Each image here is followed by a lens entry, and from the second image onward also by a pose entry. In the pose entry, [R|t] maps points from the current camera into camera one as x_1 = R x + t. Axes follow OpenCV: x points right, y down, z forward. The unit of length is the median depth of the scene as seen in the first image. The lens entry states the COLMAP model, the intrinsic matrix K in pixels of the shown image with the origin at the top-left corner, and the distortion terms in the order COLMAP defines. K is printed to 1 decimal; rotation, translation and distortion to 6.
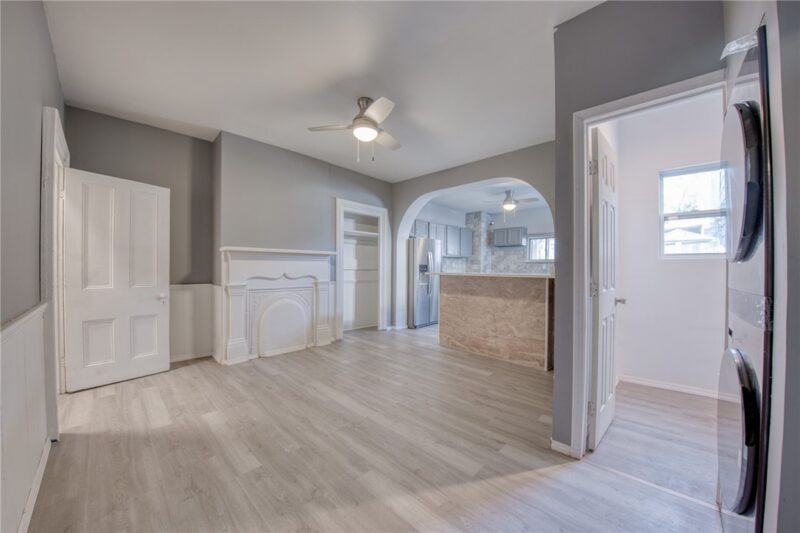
lens RADIAL K [[294.1, 0, 404.7], [0, 294.1, 268.9], [0, 0, 1]] dist [-0.002300, -0.000163]
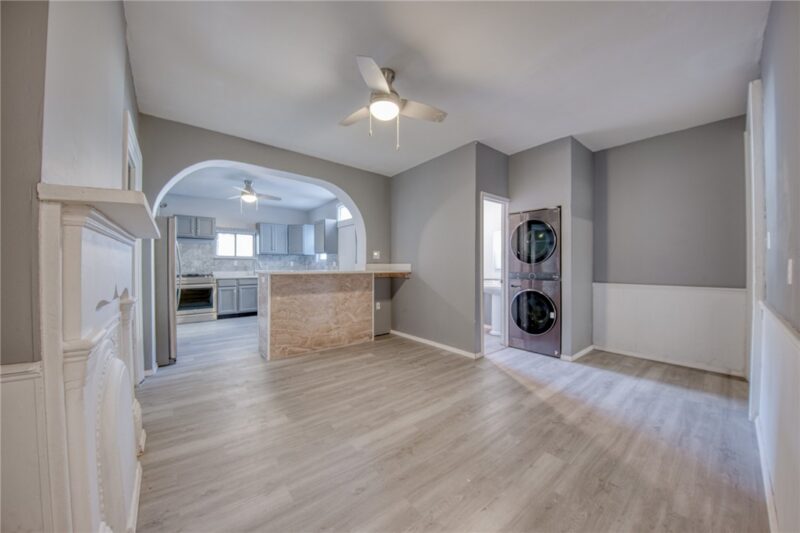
lens RADIAL K [[282.8, 0, 402.9], [0, 282.8, 265.4], [0, 0, 1]] dist [0.000553, -0.000122]
pose [[0.116247, -0.011974, 0.993148, -0.882587], [0.003890, 0.999925, 0.011601, -0.018300], [-0.993213, 0.002515, 0.116285, 0.784861]]
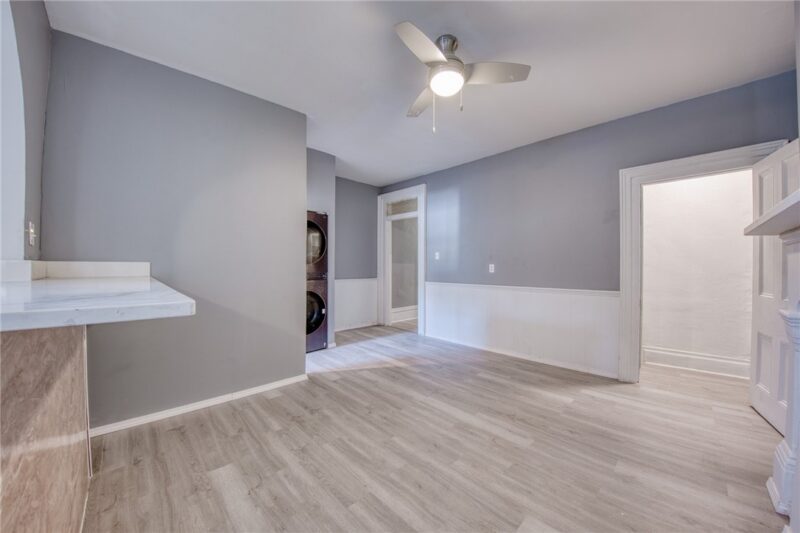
lens RADIAL K [[282.8, 0, 402.9], [0, 282.8, 265.4], [0, 0, 1]] dist [0.000553, -0.000122]
pose [[-0.998933, -0.010707, 0.044930, -0.055417], [-0.010614, 0.999941, 0.002306, -0.009828], [-0.044952, 0.001827, -0.998987, 1.571891]]
